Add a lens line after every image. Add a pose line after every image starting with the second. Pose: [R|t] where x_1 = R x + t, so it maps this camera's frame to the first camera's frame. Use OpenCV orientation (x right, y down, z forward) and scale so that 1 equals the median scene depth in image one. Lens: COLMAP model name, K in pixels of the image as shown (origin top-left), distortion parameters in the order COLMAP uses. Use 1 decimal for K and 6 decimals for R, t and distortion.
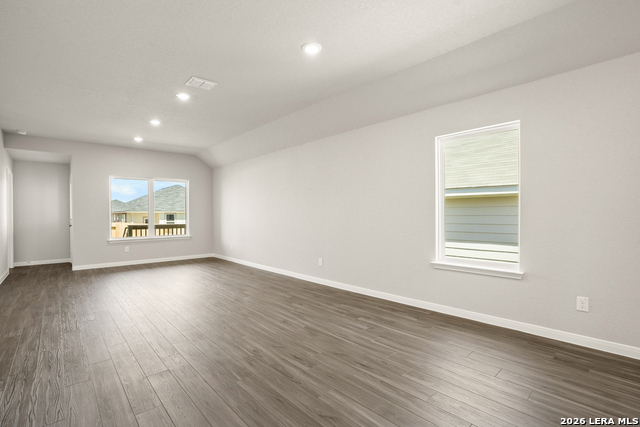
lens RADIAL K [[301.5, 0, 320.0], [0, 301.5, 213.5], [0, 0, 1]] dist [-0.054580, 0.017724]
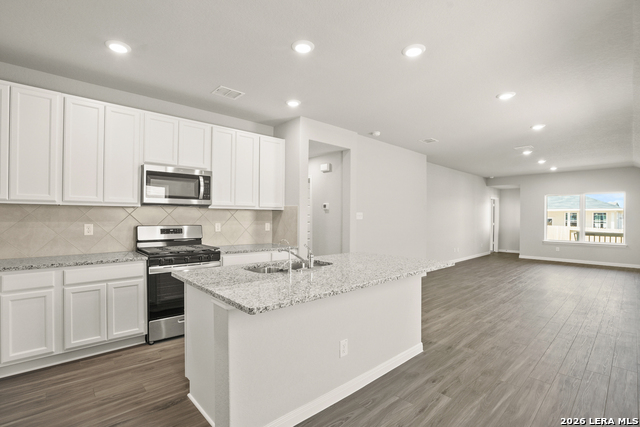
lens RADIAL K [[293.9, 0, 320.2], [0, 293.9, 219.7], [0, 0, 1]] dist [0.000263, 0.000005]
pose [[0.014021, 0.014170, -0.999801, 0.674676], [-0.004152, 0.999892, 0.014113, -0.026573], [0.999893, 0.003954, 0.014078, -0.088300]]
